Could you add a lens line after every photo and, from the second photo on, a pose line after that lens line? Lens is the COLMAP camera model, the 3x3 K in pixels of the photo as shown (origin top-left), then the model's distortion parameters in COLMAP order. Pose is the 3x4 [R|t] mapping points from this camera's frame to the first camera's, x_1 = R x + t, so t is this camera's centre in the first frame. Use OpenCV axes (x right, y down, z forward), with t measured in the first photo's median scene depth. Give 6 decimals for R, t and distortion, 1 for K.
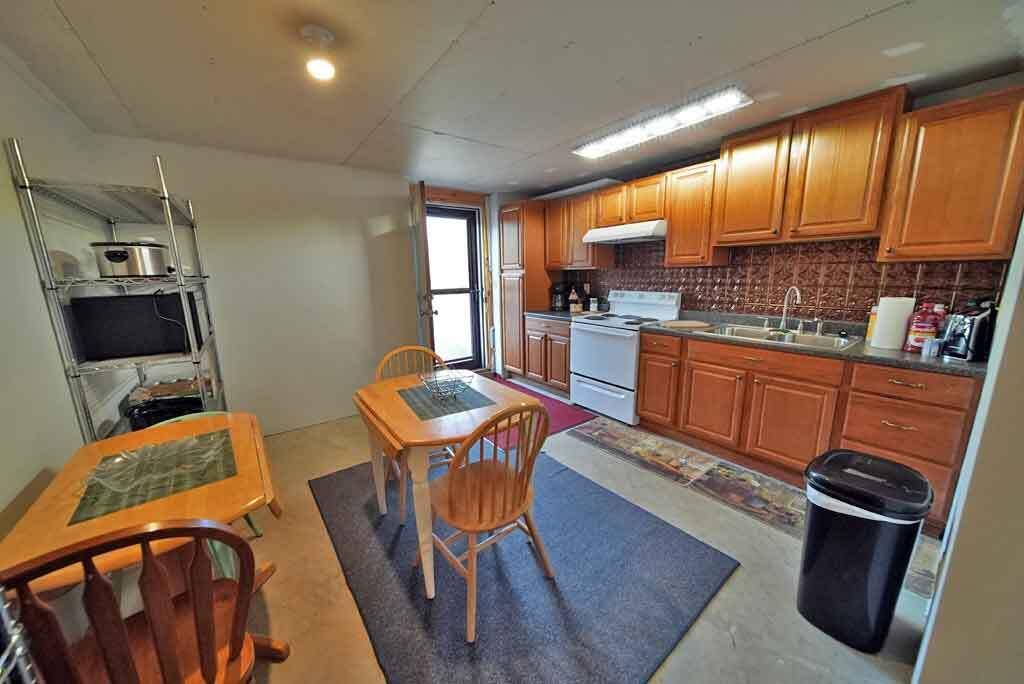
lens RADIAL K [[358.2, 0, 511.1], [0, 358.2, 344.9], [0, 0, 1]] dist [-0.001216, -0.001499]
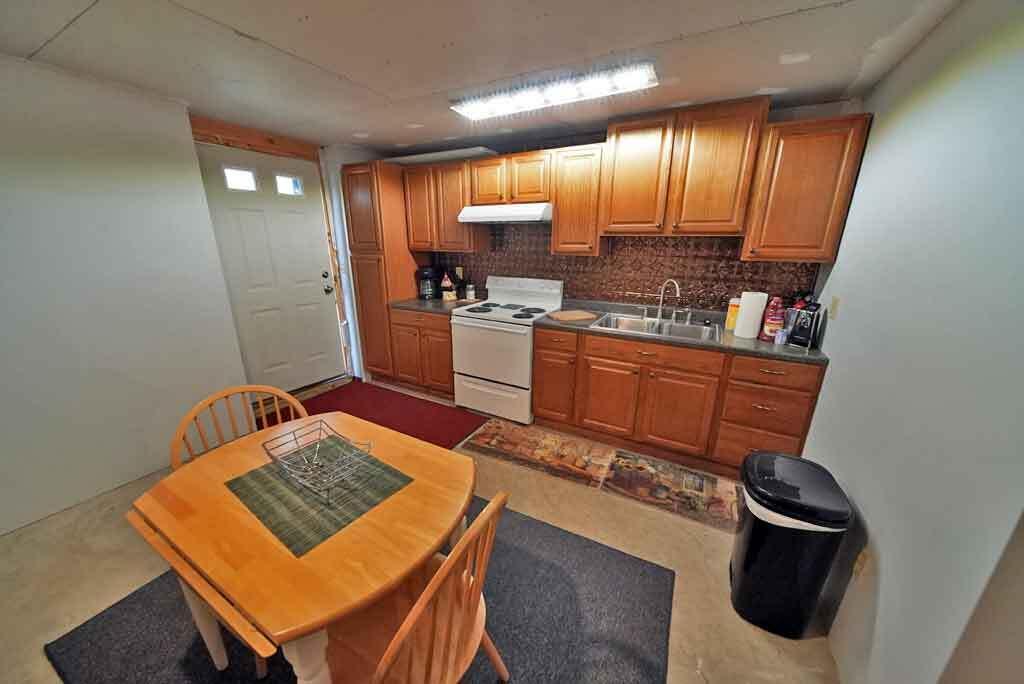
lens RADIAL K [[358.2, 0, 511.0], [0, 358.2, 345.7], [0, 0, 1]] dist [-0.001216, -0.001499]
pose [[0.908245, -0.093251, 0.407917, -0.086338], [0.057593, 0.993432, 0.098868, -0.098962], [-0.414457, -0.066303, 0.907650, 0.221137]]
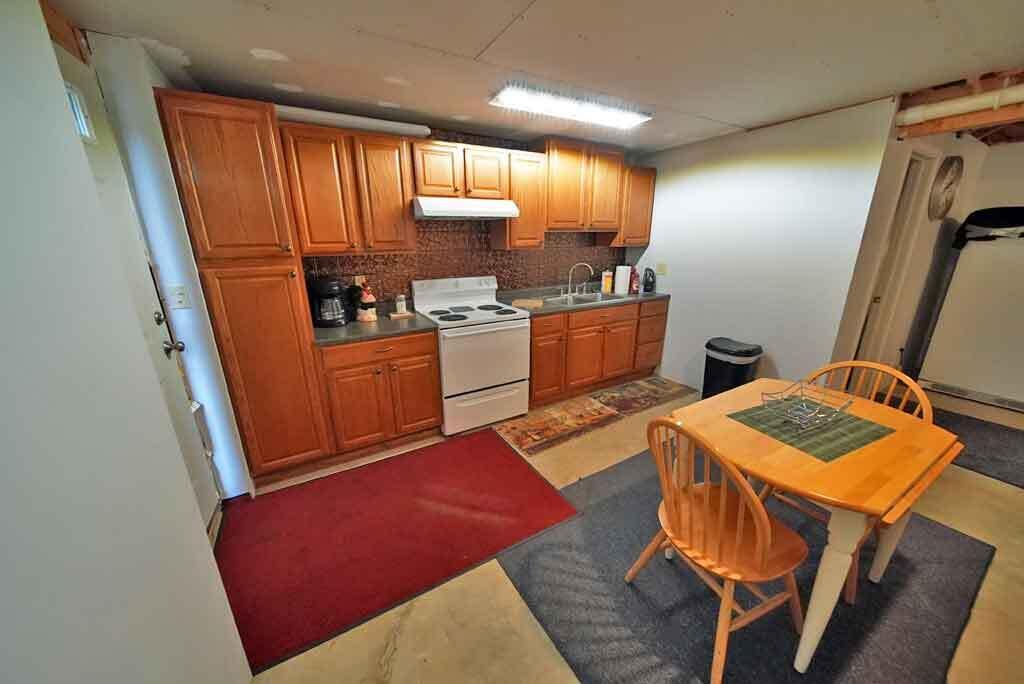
lens RADIAL K [[358.2, 0, 512.2], [0, 358.2, 345.8], [0, 0, 1]] dist [-0.001216, -0.001499]
pose [[0.105285, -0.271880, 0.956554, -0.713734], [0.206068, 0.946987, 0.246479, -0.257664], [-0.972857, 0.171164, 0.155730, 1.085001]]
